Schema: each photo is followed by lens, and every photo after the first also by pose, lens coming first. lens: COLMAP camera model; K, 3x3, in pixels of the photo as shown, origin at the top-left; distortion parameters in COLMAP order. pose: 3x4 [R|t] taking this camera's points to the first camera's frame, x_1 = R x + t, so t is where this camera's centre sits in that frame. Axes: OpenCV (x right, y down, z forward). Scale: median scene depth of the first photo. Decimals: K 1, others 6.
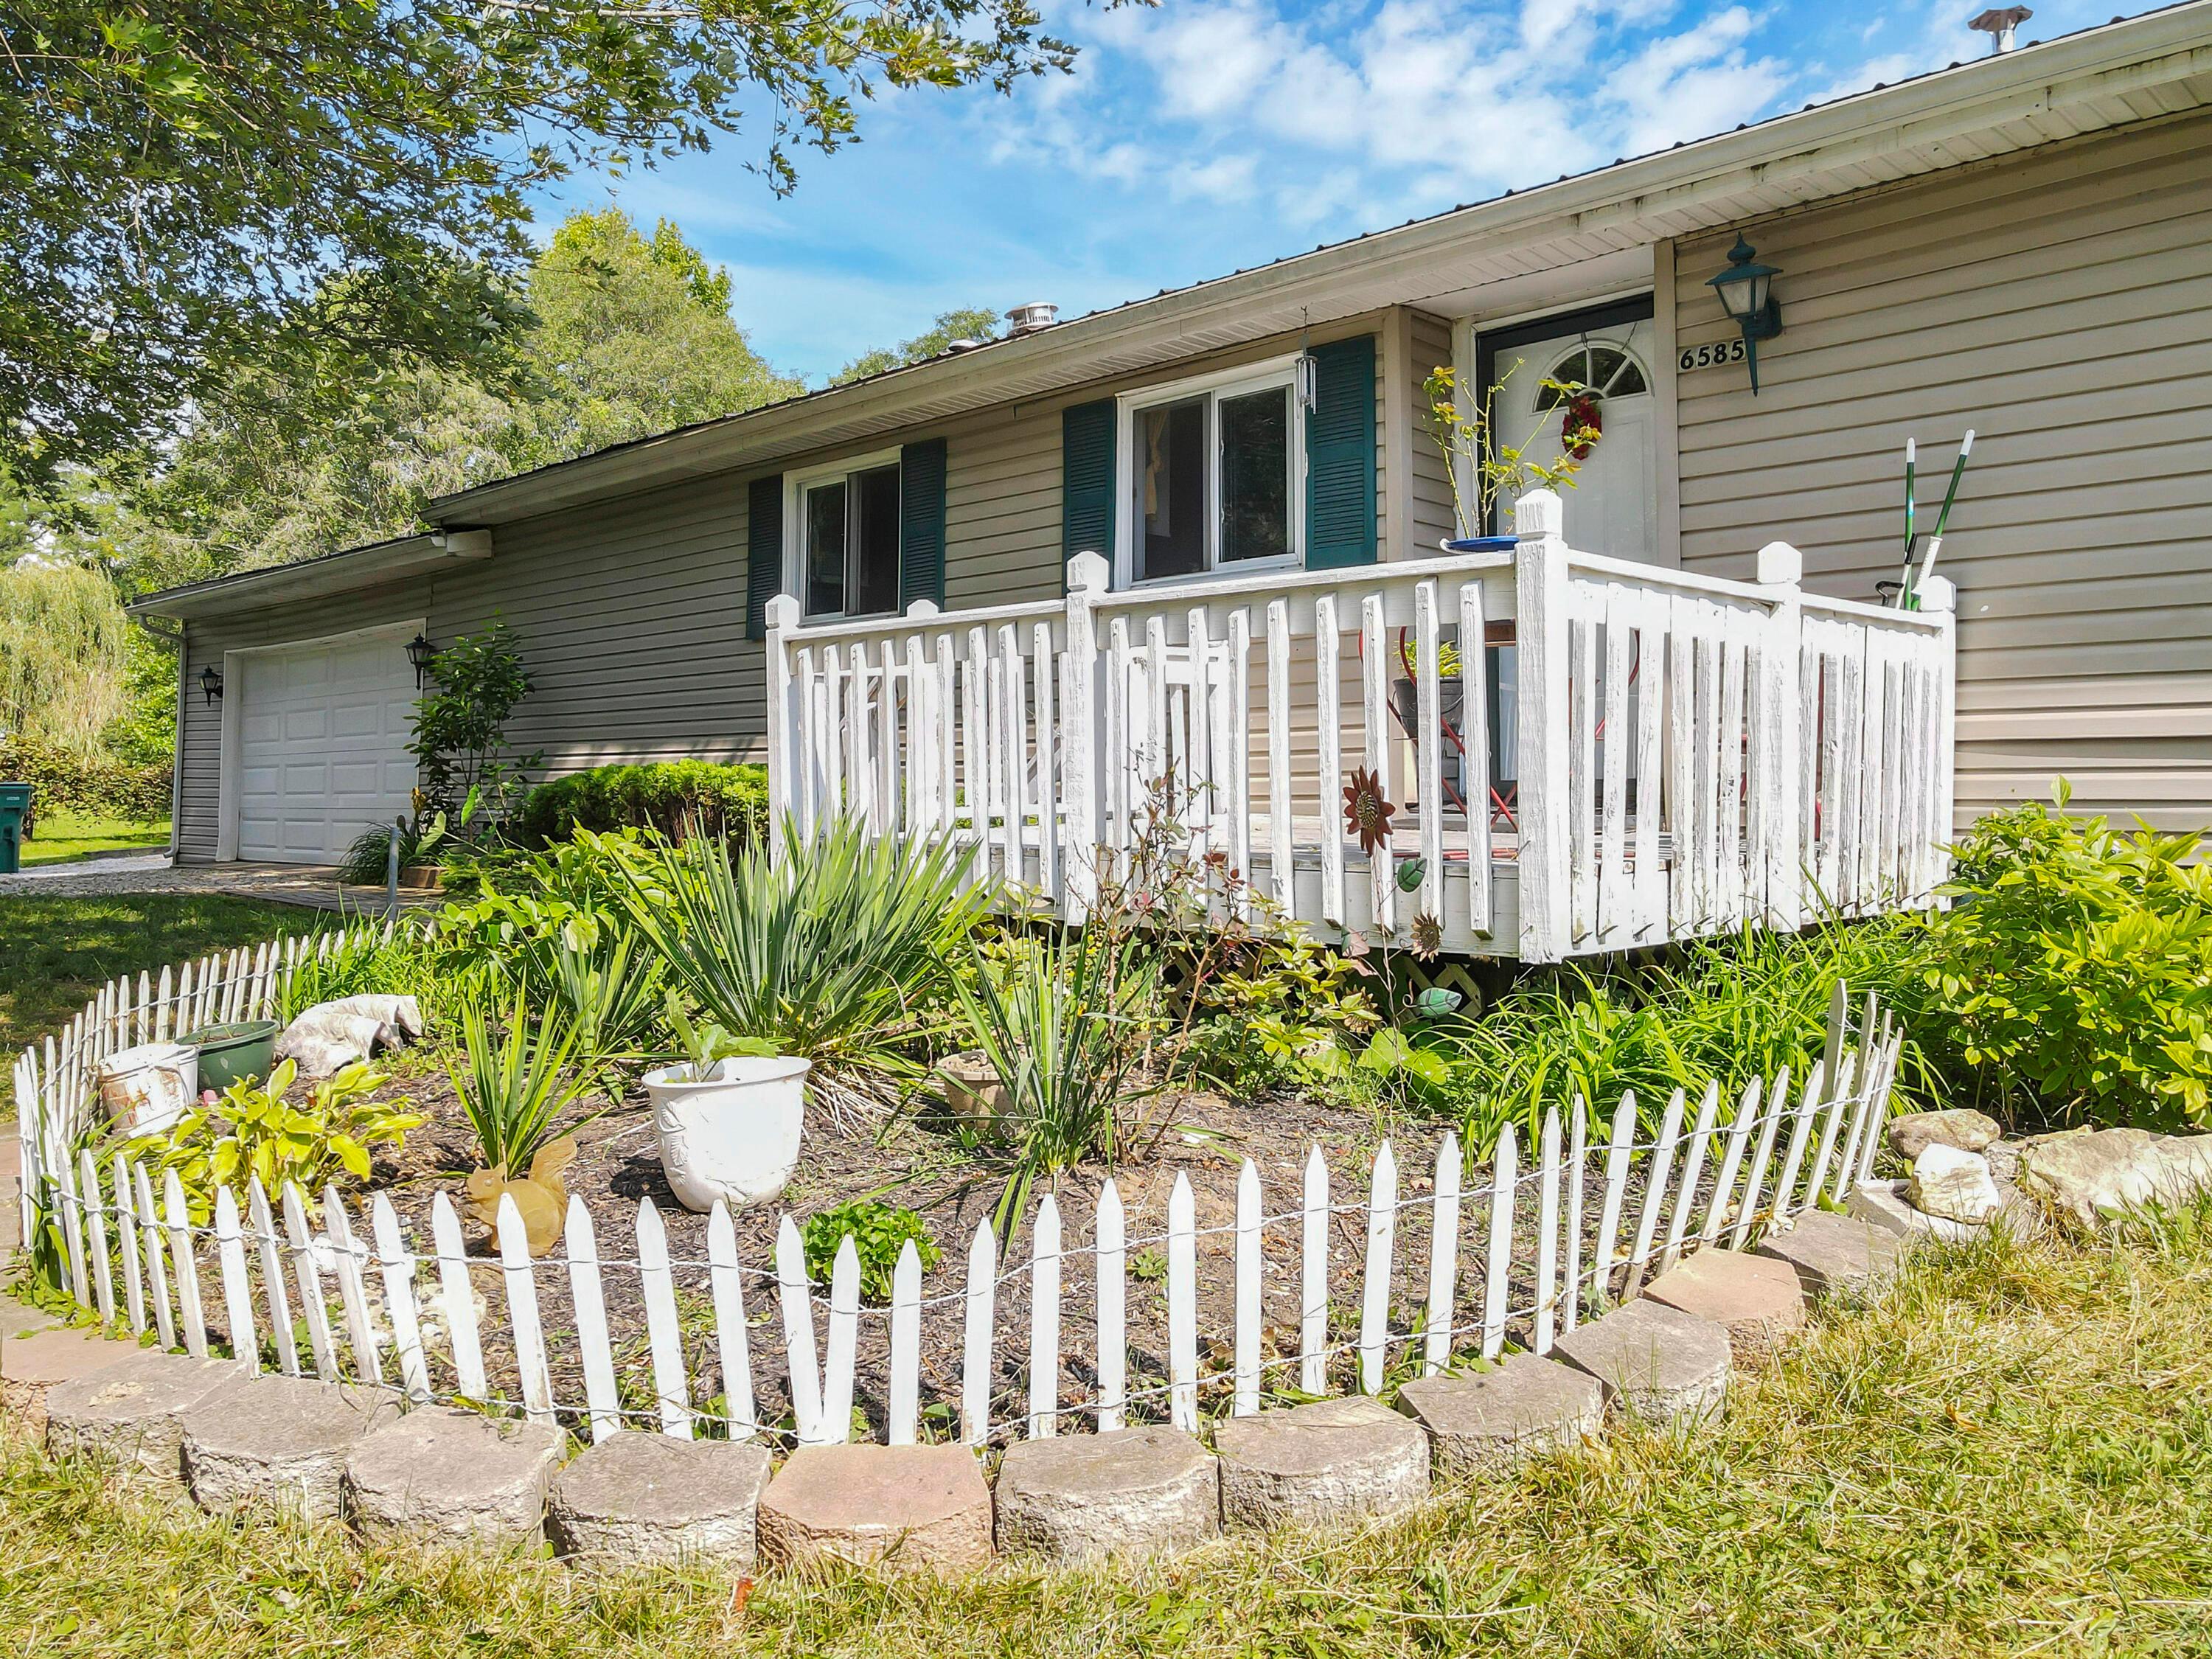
lens RADIAL K [[1613.4, 0, 1104.5], [0, 1613.4, 726.2], [0, 0, 1]] dist [0.007705, 0.002816]
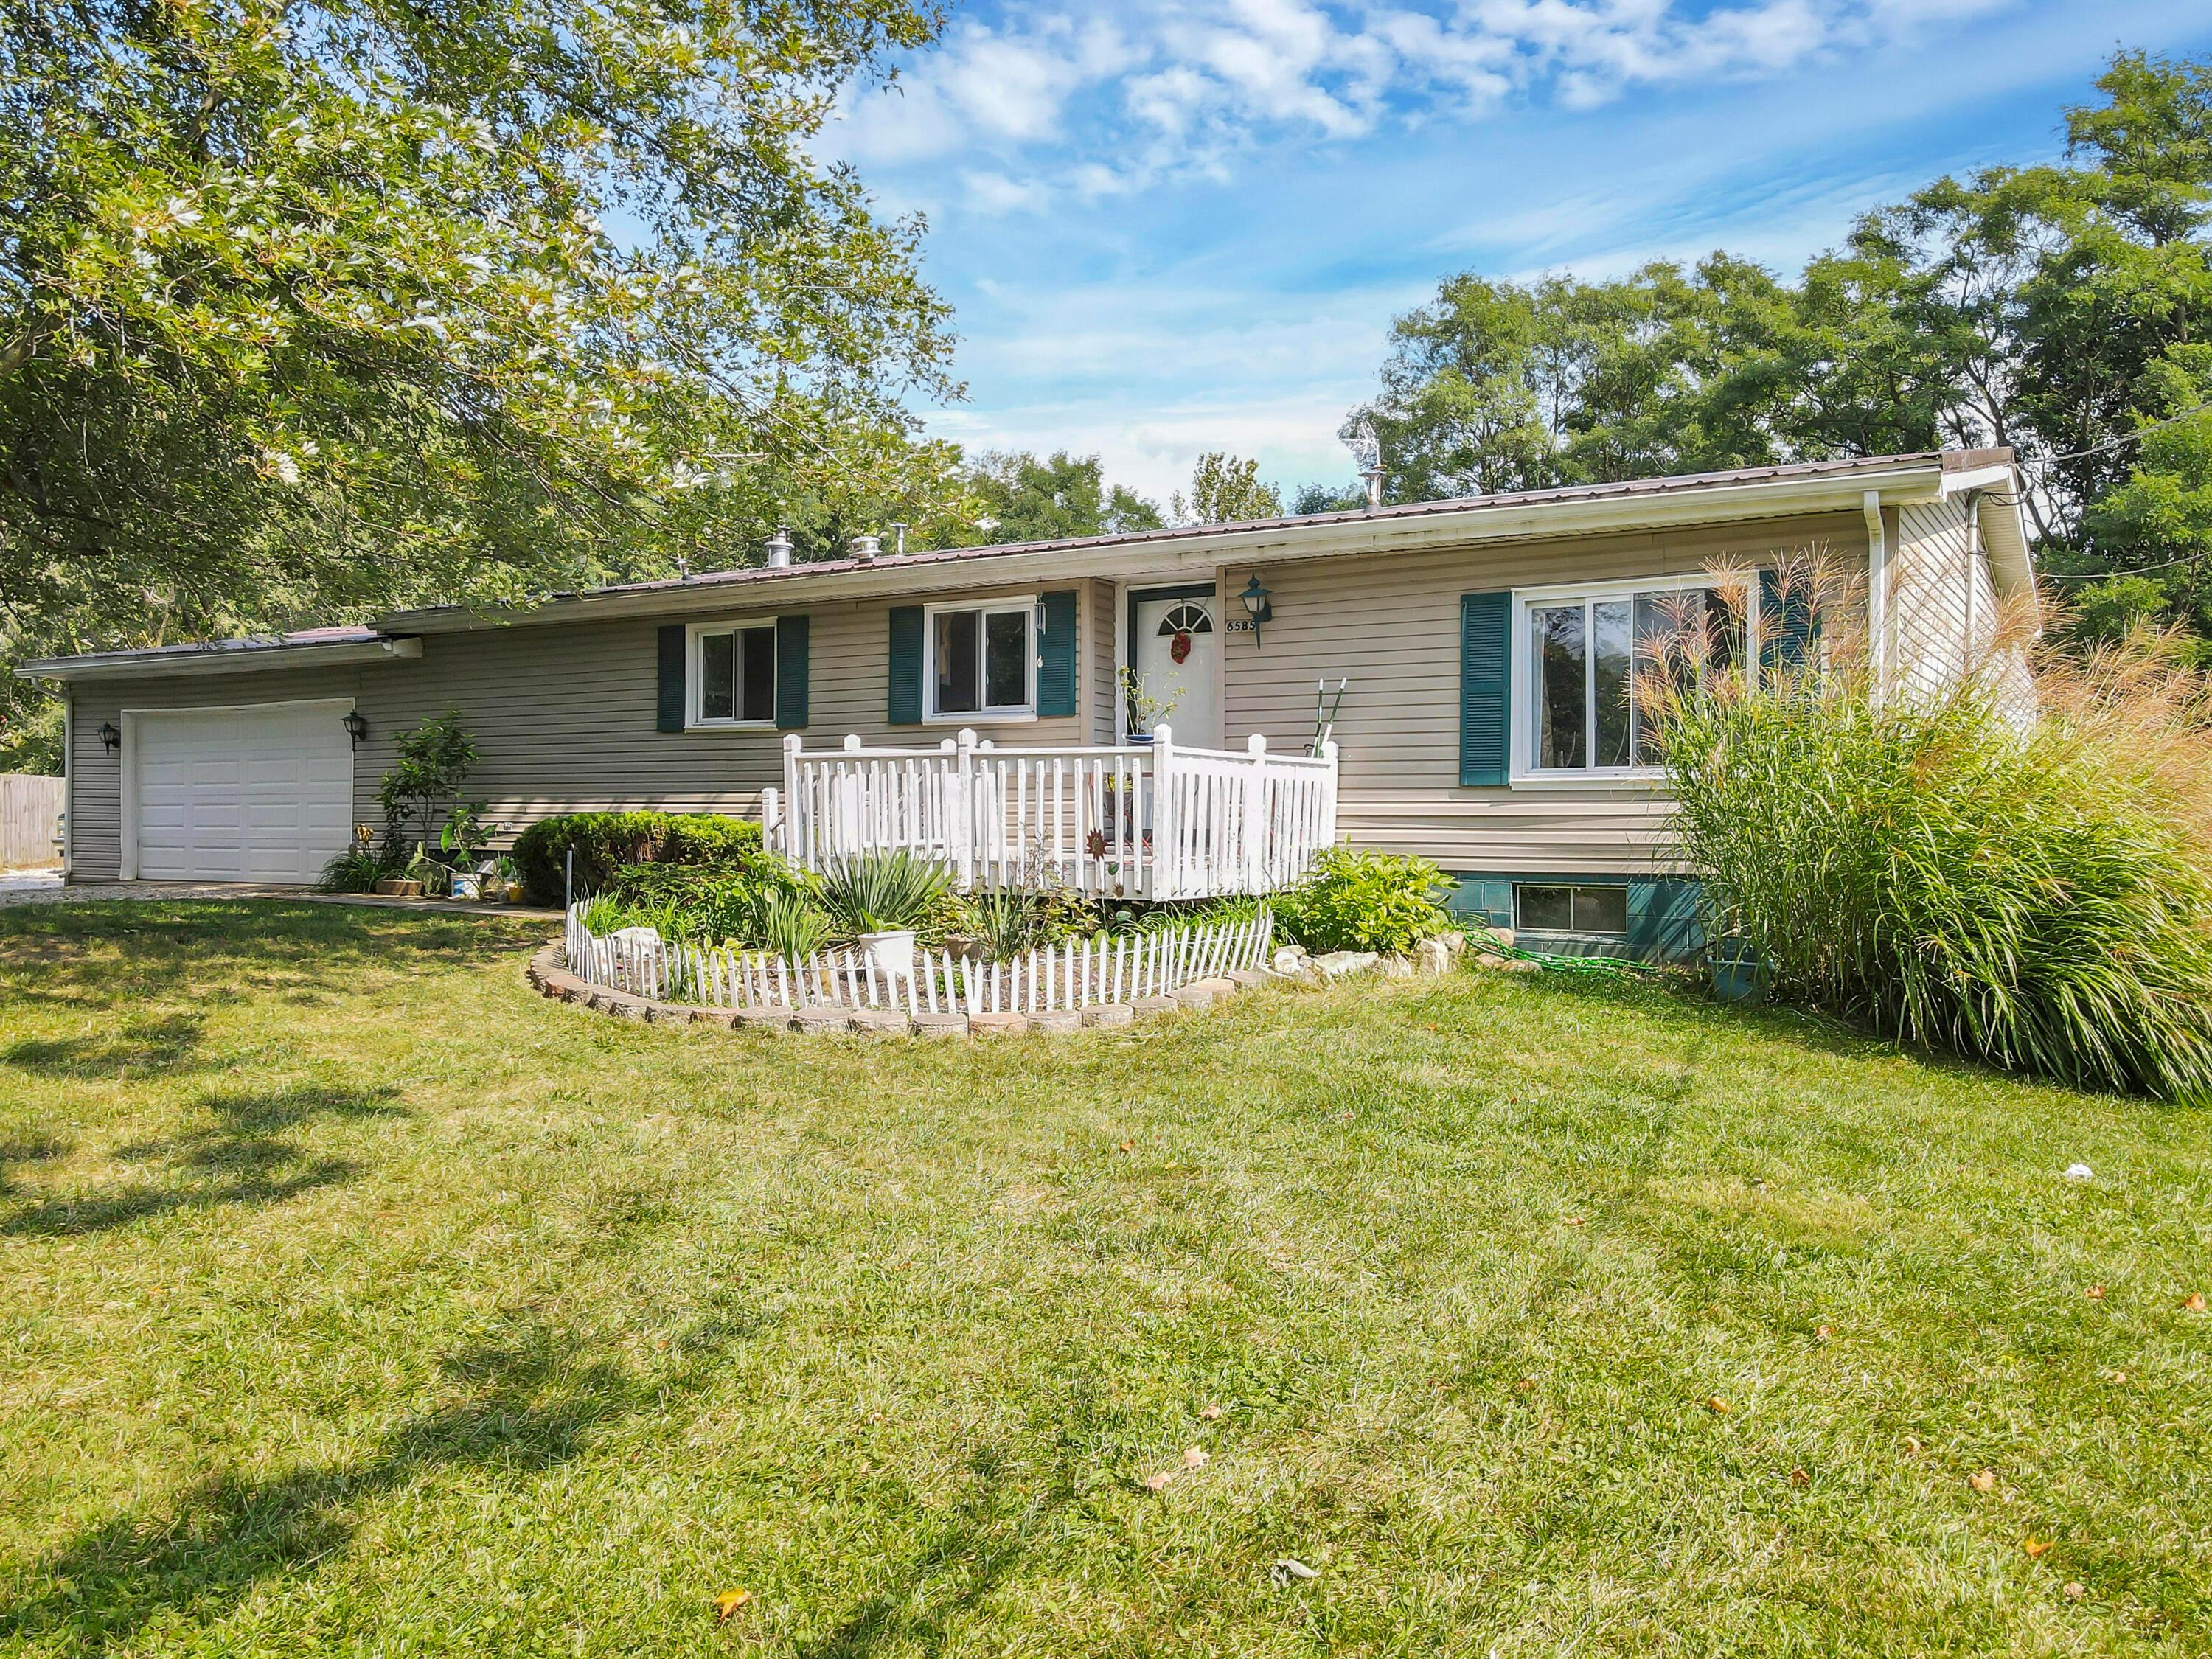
lens RADIAL K [[1610.4, 0, 1096.6], [0, 1610.4, 833.2], [0, 0, 1]] dist [0.002441, 0.005432]
pose [[0.972230, 0.007706, 0.233900, -0.399335], [-0.018203, 0.998920, 0.042753, -0.069098], [-0.233318, -0.045823, 0.971320, -1.365272]]
